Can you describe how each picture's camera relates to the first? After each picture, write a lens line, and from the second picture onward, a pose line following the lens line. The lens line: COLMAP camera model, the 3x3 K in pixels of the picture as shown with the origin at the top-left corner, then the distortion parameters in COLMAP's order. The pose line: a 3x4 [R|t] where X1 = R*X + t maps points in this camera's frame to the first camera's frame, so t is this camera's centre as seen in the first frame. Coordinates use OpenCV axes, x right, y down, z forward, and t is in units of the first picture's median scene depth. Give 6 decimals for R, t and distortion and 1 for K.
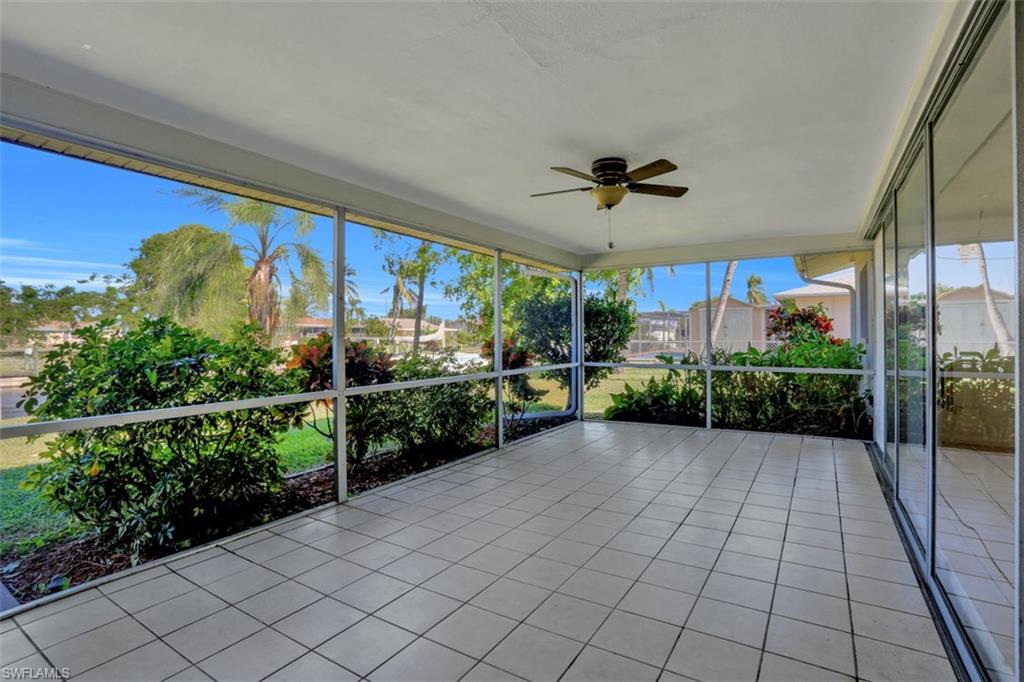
lens RADIAL K [[491.1, 0, 513.4], [0, 491.1, 329.6], [0, 0, 1]] dist [-0.058308, 0.019366]
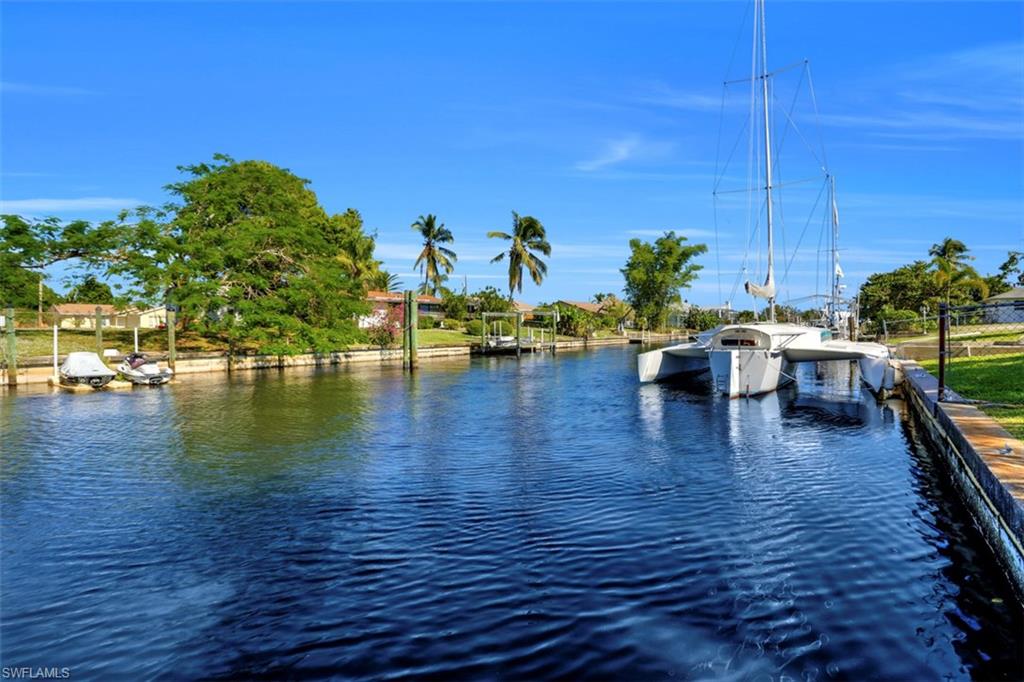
lens RADIAL K [[493.9, 0, 509.7], [0, 493.9, 335.7], [0, 0, 1]] dist [-0.088519, 0.037316]
pose [[0.997938, 0.001918, -0.064163, -0.321783], [-0.000388, 0.999715, 0.023856, 0.038225], [0.064190, -0.023782, 0.997654, 0.392588]]
